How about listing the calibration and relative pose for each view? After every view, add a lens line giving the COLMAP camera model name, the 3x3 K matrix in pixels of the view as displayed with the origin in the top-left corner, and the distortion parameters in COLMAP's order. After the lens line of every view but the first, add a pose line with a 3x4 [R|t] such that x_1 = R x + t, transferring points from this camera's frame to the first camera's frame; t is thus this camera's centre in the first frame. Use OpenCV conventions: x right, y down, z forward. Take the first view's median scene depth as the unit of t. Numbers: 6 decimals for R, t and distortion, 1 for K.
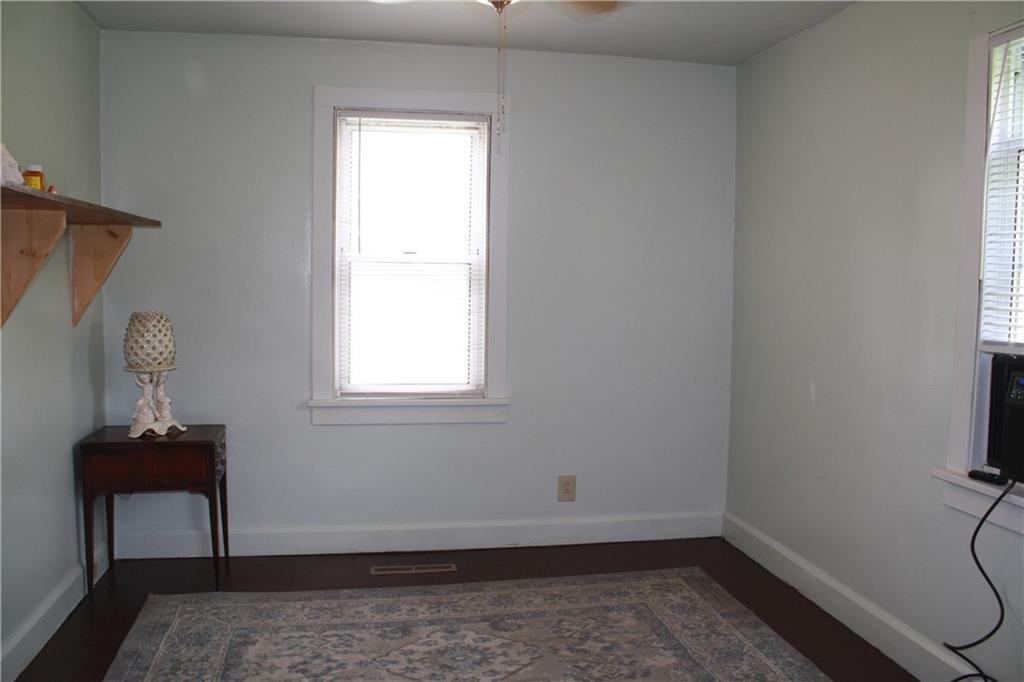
lens RADIAL K [[868.1, 0, 510.4], [0, 868.1, 338.1], [0, 0, 1]] dist [-0.163321, 0.150661]
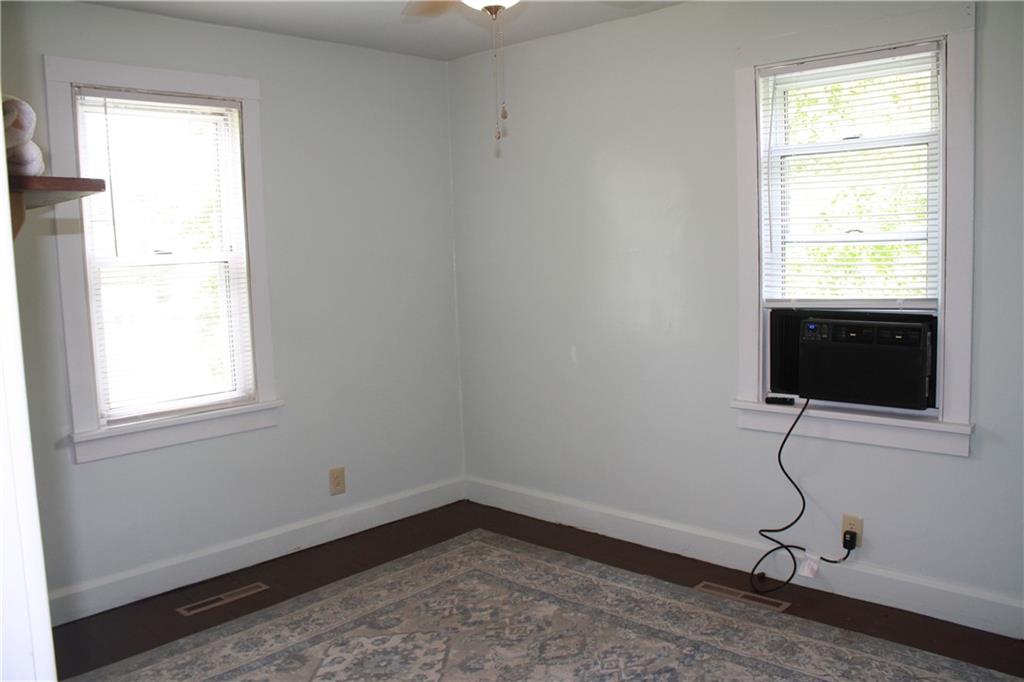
lens RADIAL K [[868.1, 0, 506.7], [0, 868.1, 338.7], [0, 0, 1]] dist [-0.163321, 0.150661]
pose [[0.808261, -0.105824, 0.579237, -0.408647], [0.088004, 0.994379, 0.058869, -0.037230], [-0.582210, 0.003394, 0.813031, 0.101351]]
